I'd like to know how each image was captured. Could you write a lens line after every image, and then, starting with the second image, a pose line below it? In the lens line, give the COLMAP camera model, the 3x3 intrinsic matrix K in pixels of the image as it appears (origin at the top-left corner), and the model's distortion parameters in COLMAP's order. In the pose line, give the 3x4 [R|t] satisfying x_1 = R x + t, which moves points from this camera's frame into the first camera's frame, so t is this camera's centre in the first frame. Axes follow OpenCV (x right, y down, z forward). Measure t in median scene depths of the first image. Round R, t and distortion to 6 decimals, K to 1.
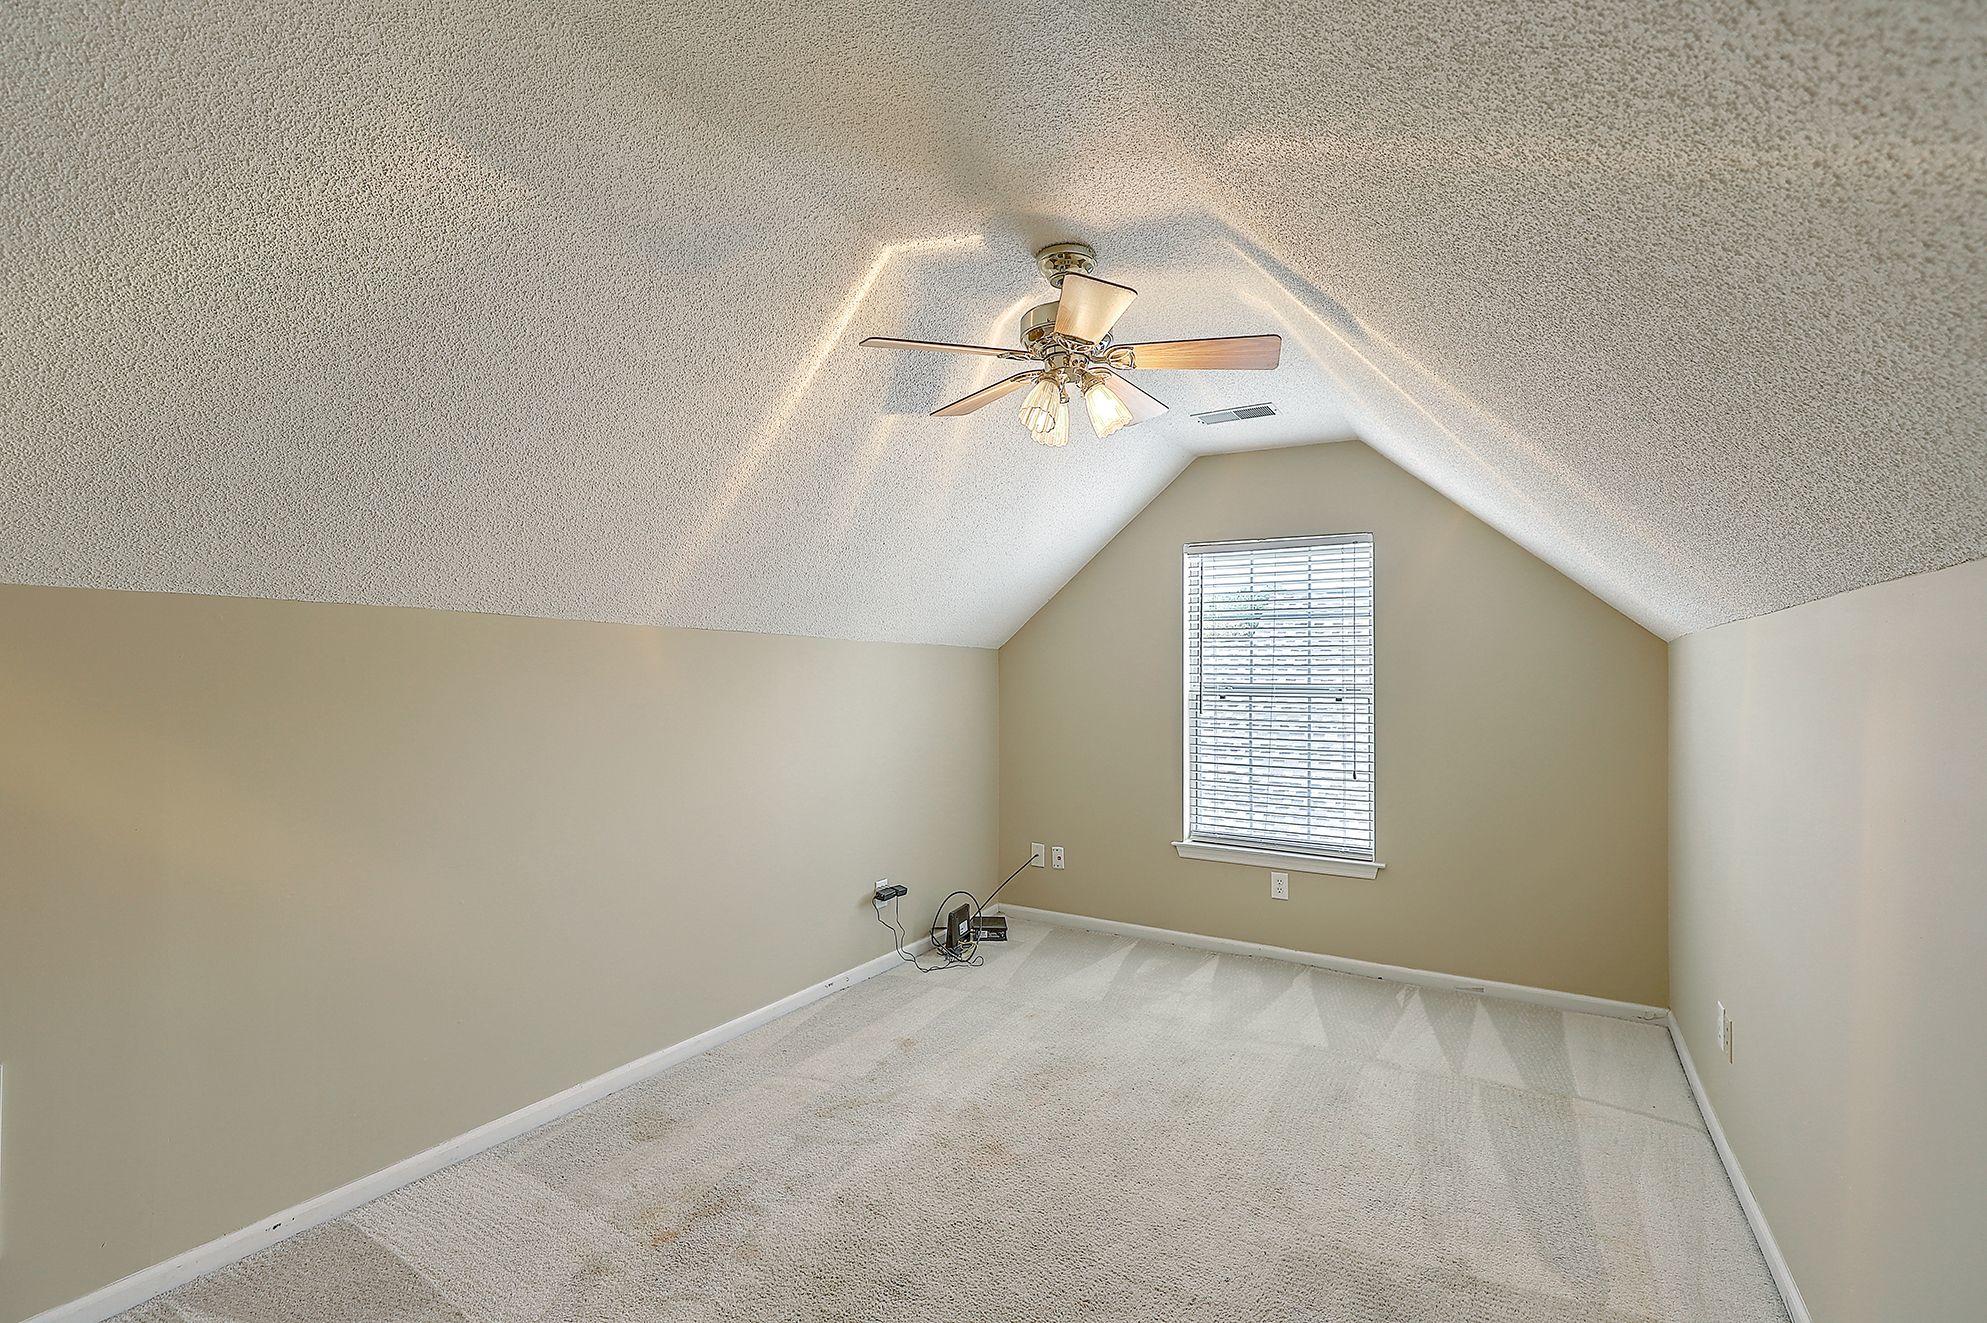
lens RADIAL K [[891.4, 0, 1001.5], [0, 891.4, 661.1], [0, 0, 1]] dist [0.005380, -0.001638]
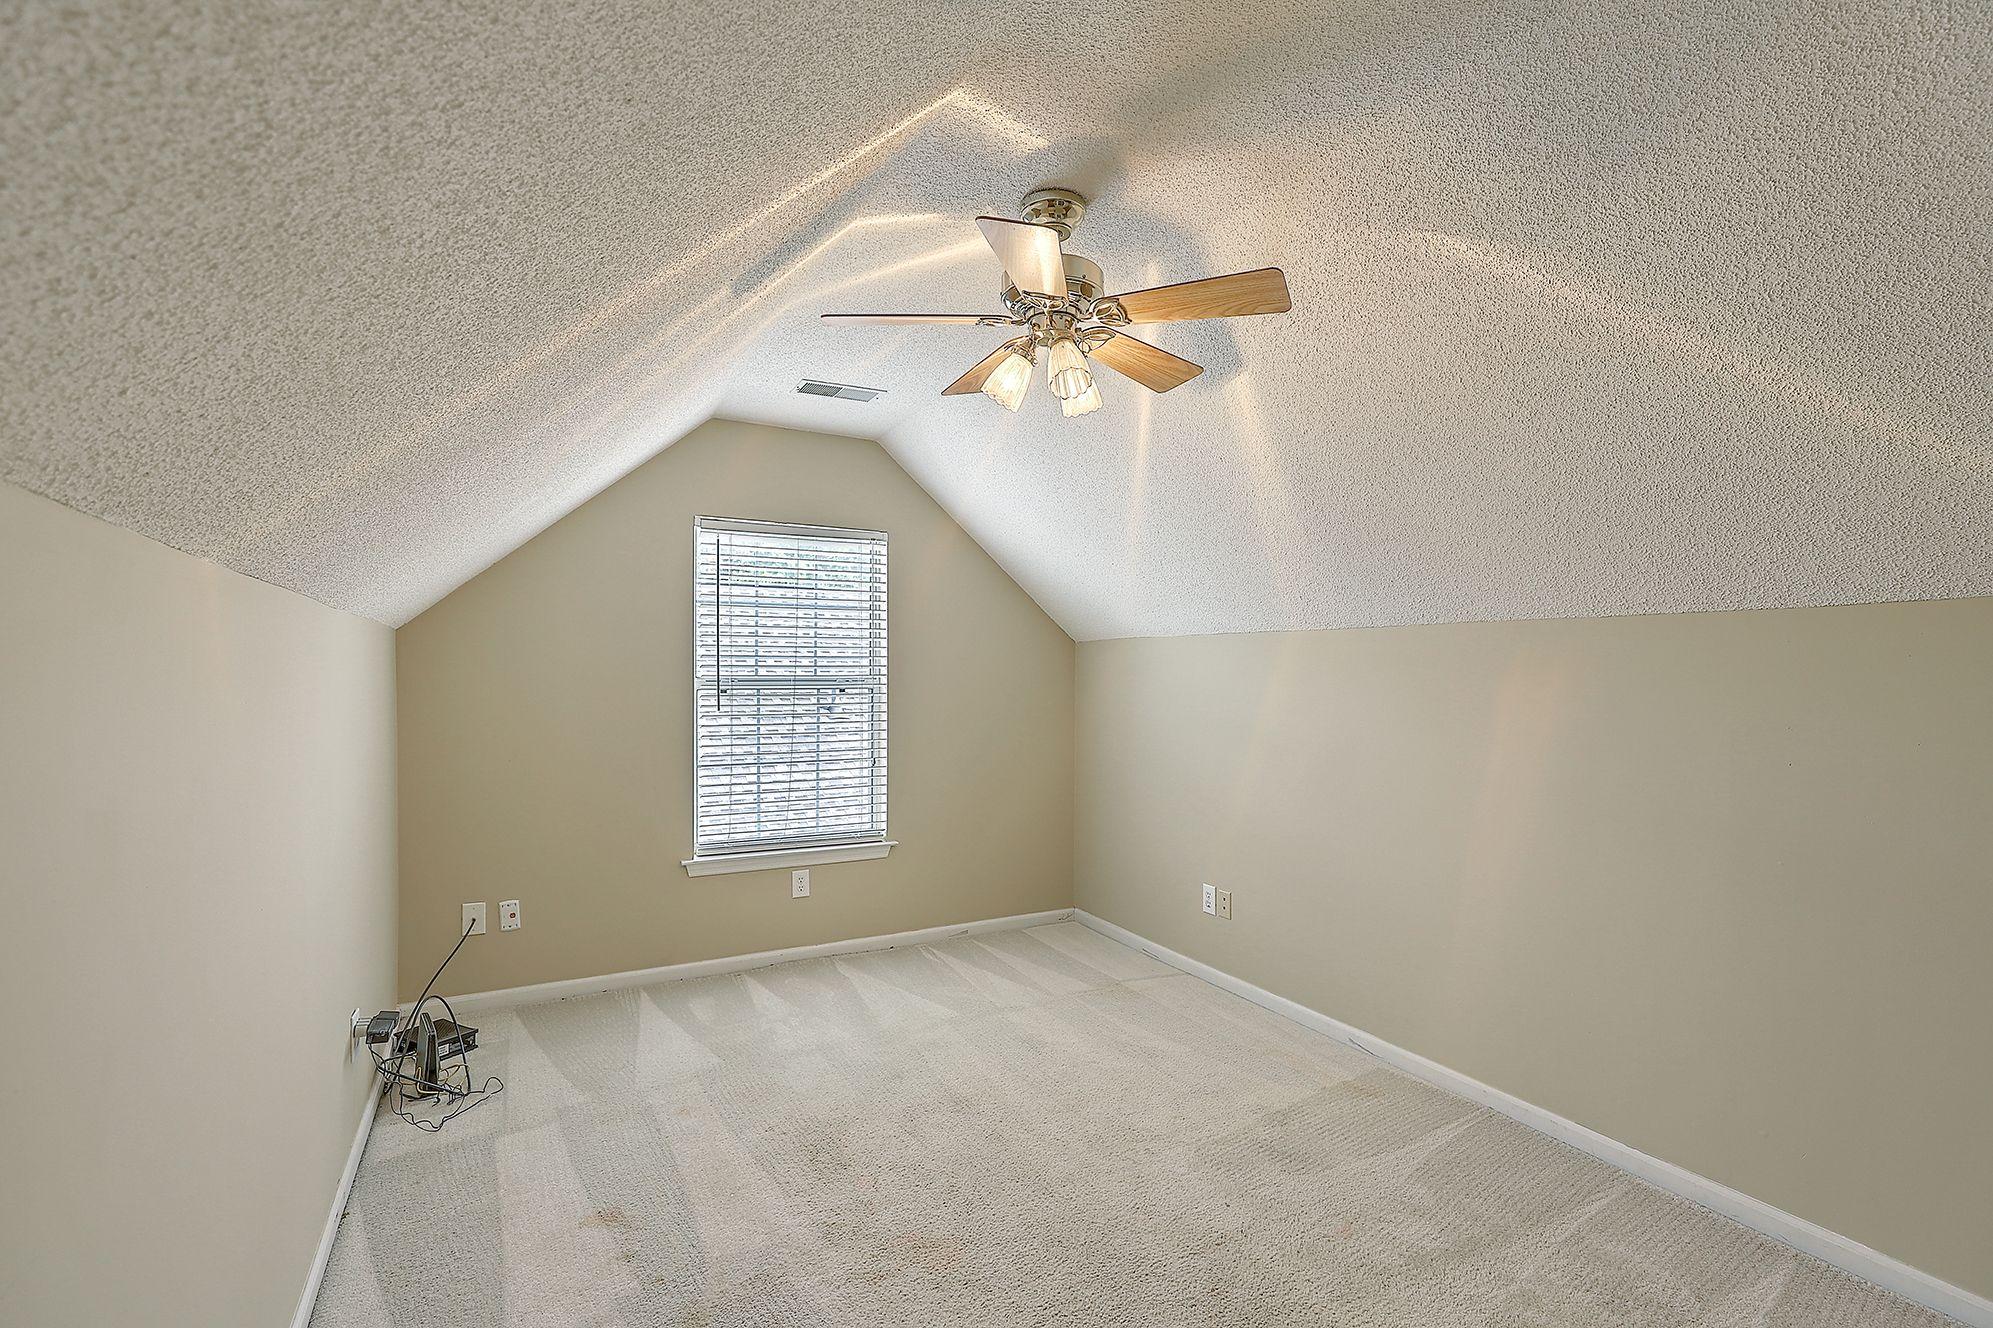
lens RADIAL K [[894.1, 0, 998.9], [0, 894.1, 670.9], [0, 0, 1]] dist [0.005380, -0.001638]
pose [[0.527984, -0.007556, 0.849221, -0.414167], [-0.012729, 0.999778, 0.016809, 0.001326], [-0.849159, -0.019685, 0.527771, 0.320015]]
